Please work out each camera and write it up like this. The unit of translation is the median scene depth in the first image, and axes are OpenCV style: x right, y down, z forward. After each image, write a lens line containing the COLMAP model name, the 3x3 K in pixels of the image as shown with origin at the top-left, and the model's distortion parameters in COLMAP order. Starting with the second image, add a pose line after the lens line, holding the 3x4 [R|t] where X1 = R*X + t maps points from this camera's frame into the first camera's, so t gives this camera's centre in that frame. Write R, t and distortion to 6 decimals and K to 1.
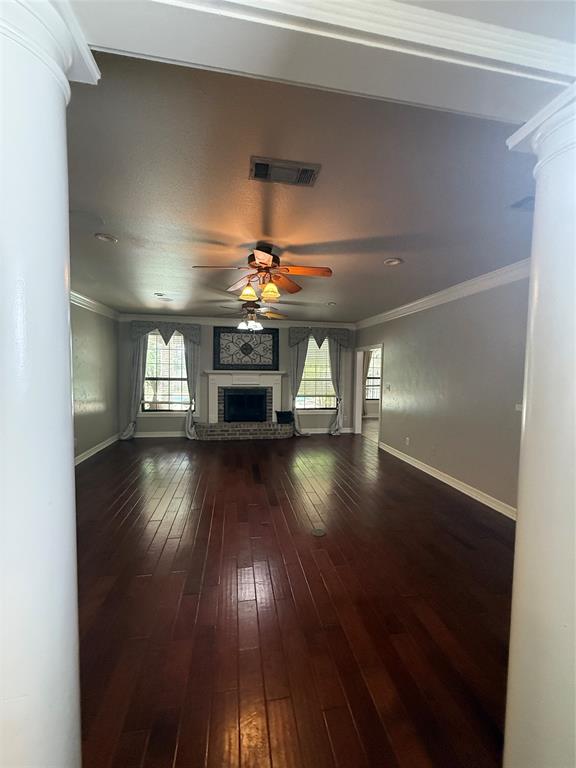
lens RADIAL K [[305.2, 0, 287.6], [0, 305.2, 384.8], [0, 0, 1]] dist [0.003911, -0.001004]
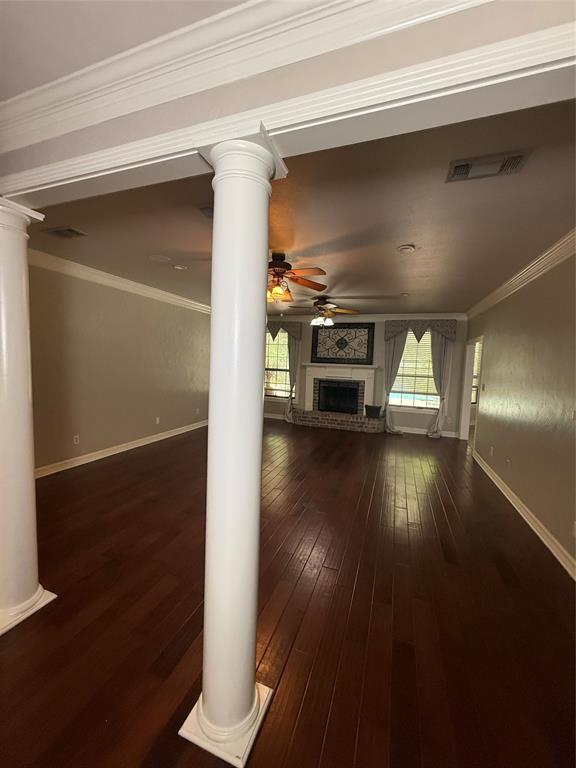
lens RADIAL K [[305.2, 0, 288.2], [0, 305.2, 383.6], [0, 0, 1]] dist [0.003911, -0.001004]
pose [[0.868885, 0.055487, -0.491895, 0.226175], [-0.050759, 0.998447, 0.022968, 0.005406], [0.492405, 0.005012, 0.870352, -0.005084]]
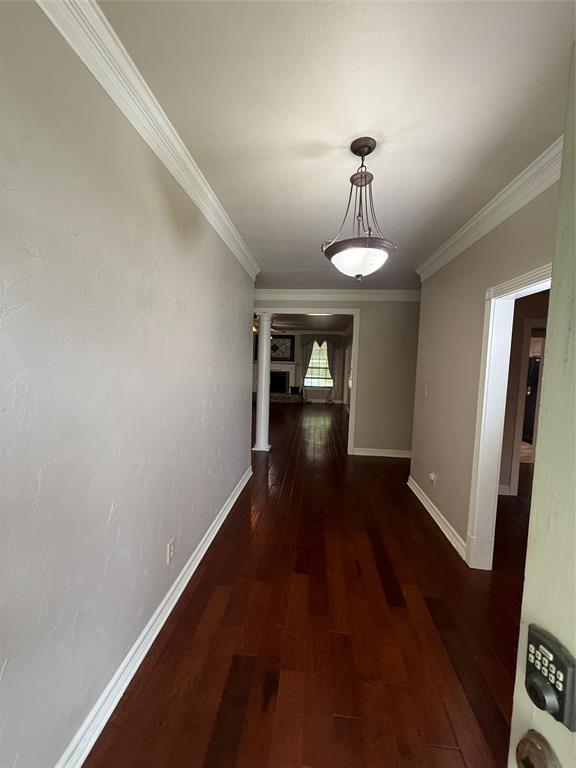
lens RADIAL K [[305.2, 0, 287.6], [0, 305.2, 388.0], [0, 0, 1]] dist [0.003911, -0.001004]
pose [[0.965736, 0.038723, -0.256620, 0.356606], [-0.029105, 0.998728, 0.041175, 0.027514], [0.257888, -0.032295, 0.965635, -0.565626]]
